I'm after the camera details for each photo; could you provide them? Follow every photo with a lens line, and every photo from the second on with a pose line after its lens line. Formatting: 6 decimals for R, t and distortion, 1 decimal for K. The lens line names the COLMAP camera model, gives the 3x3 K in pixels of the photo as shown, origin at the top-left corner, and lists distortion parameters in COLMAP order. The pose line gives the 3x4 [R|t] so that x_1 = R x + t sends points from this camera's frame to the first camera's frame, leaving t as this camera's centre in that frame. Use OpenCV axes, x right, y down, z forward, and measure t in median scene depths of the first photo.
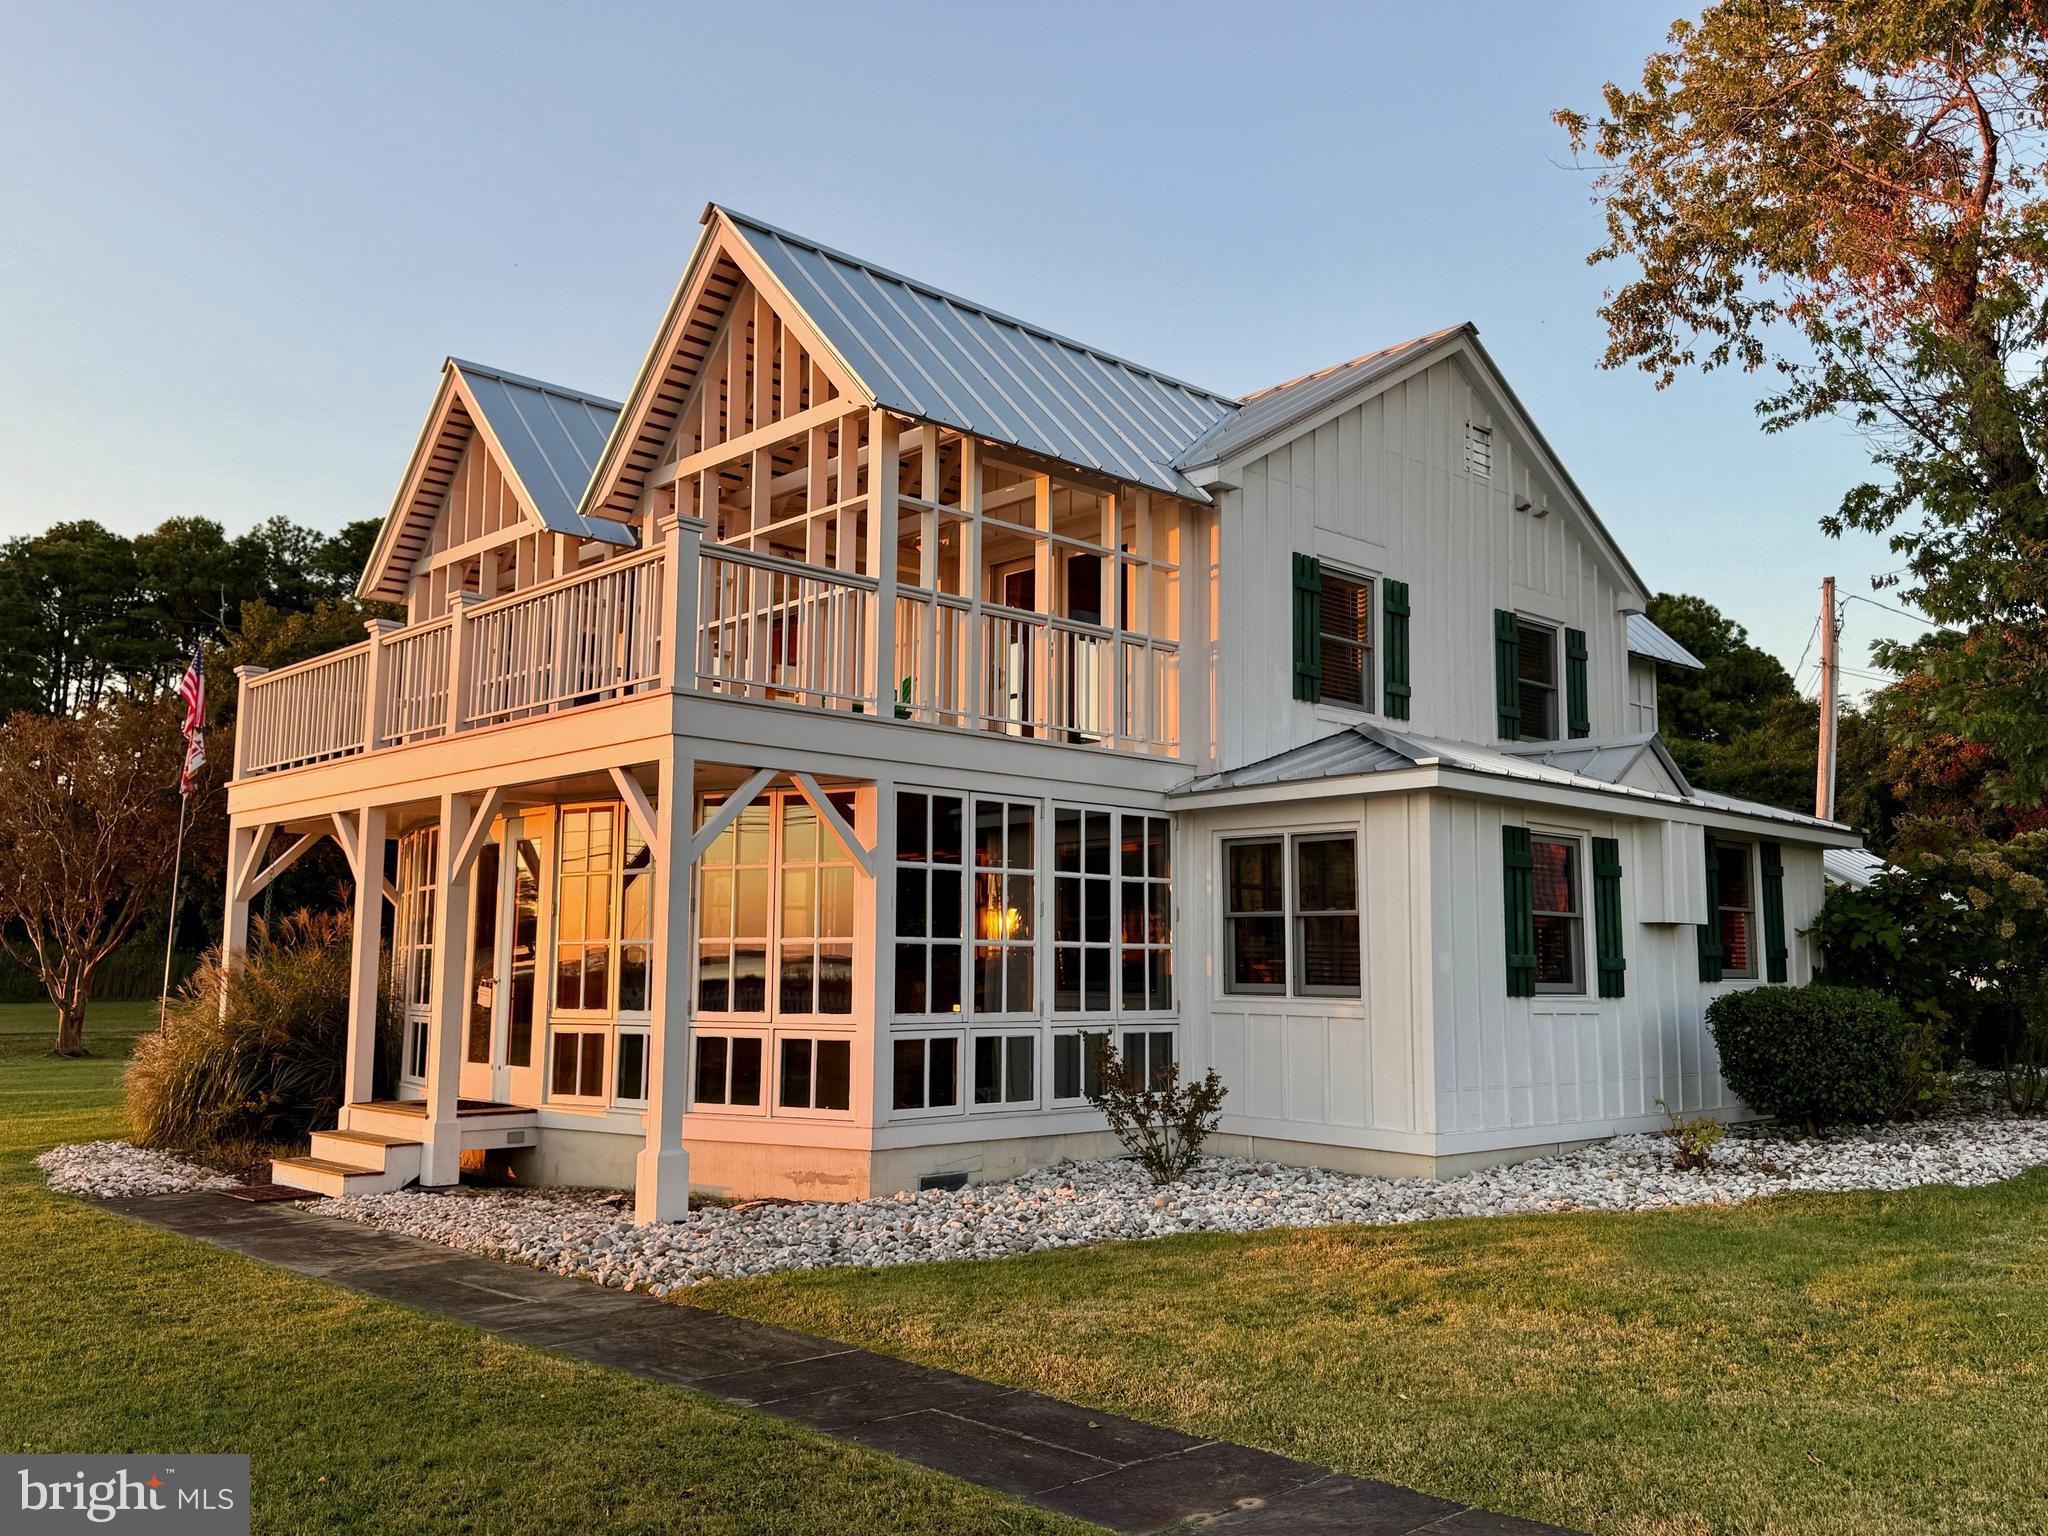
lens RADIAL K [[1702.6, 0, 980.6], [0, 1702.6, 770.6], [0, 0, 1]] dist [0.031460, -0.072633]
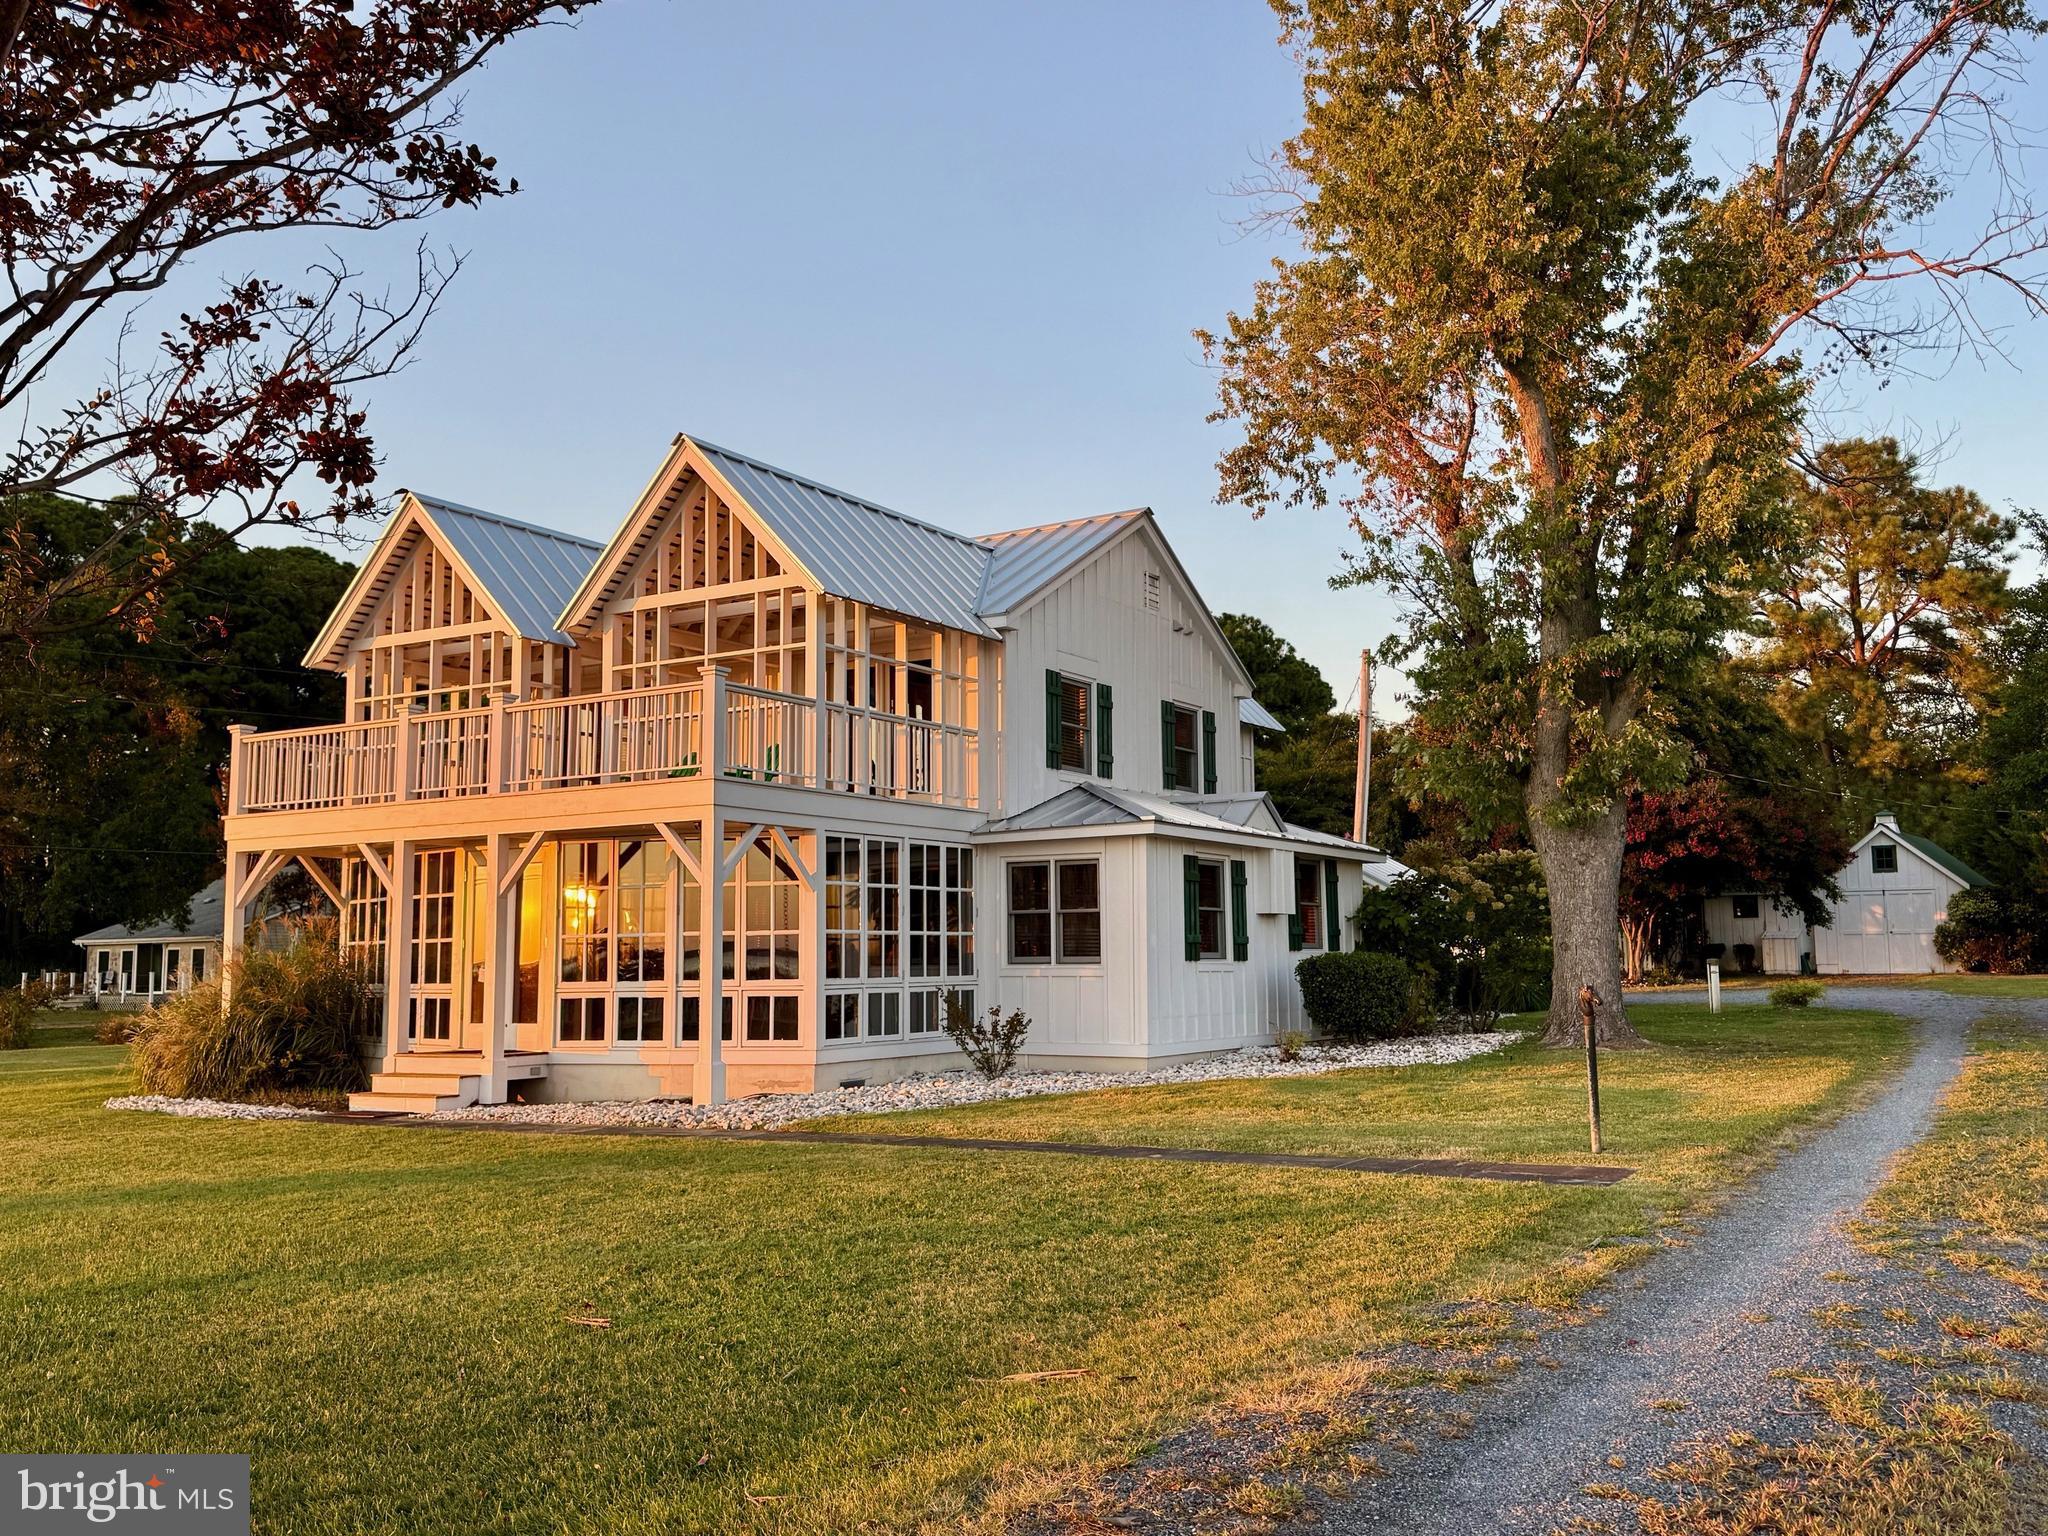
lens RADIAL K [[1702.6, 0, 1025.3], [0, 1702.6, 788.9], [0, 0, 1]] dist [0.031460, -0.072633]
pose [[0.964207, 0.008142, 0.265024, -0.243658], [-0.012586, 0.999807, 0.015077, -0.048191], [-0.264850, -0.017873, 0.964124, -0.467664]]
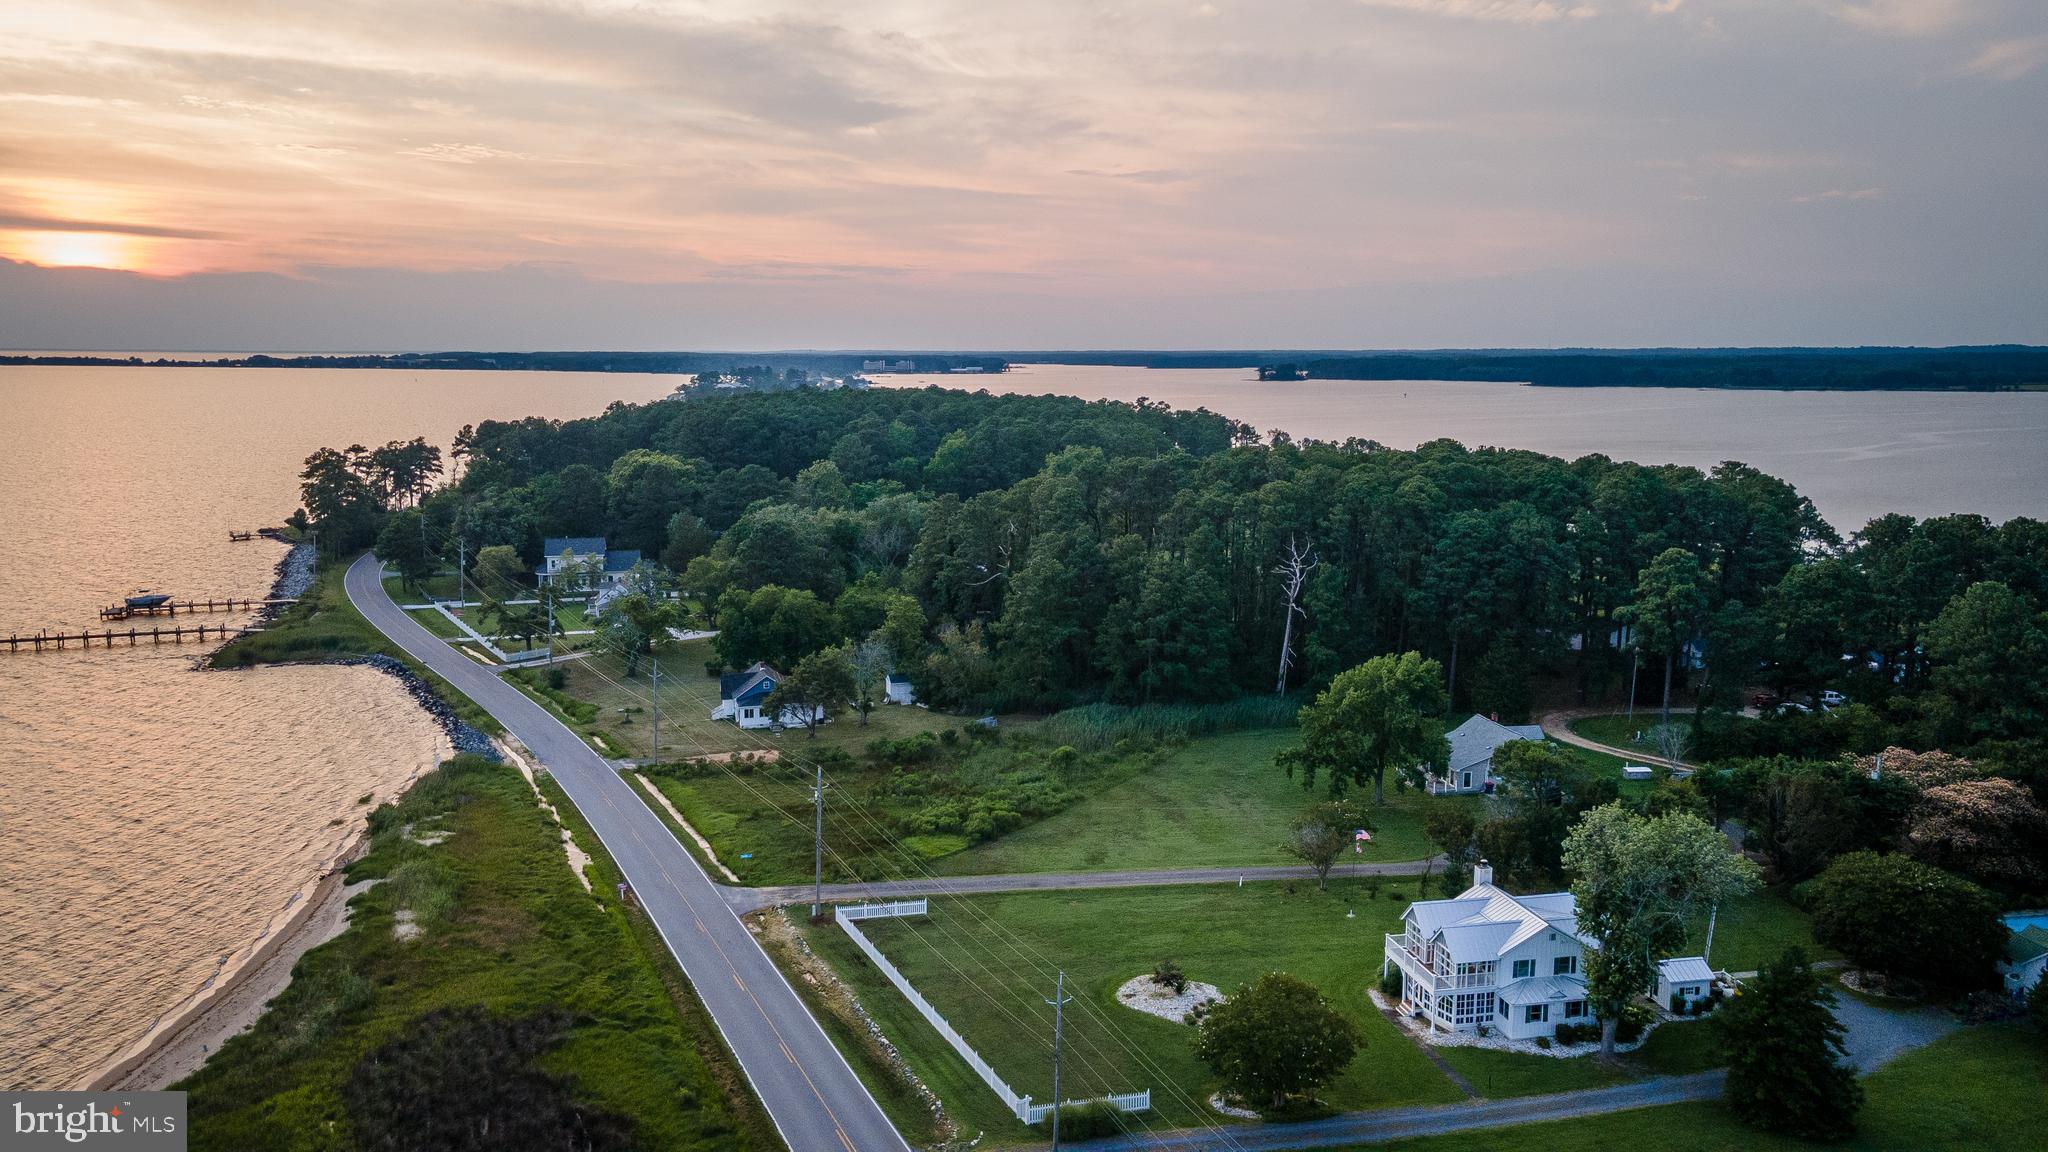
lens RADIAL K [[1522.7, 0, 1020.9], [0, 1522.7, 573.0], [0, 0, 1]] dist [0.026045, 0.029137]
pose [[0.857583, 0.063090, -0.510461, 1.917305], [0.056572, 0.974857, 0.215529, -3.932568], [0.511225, -0.213712, 0.832452, -6.390709]]
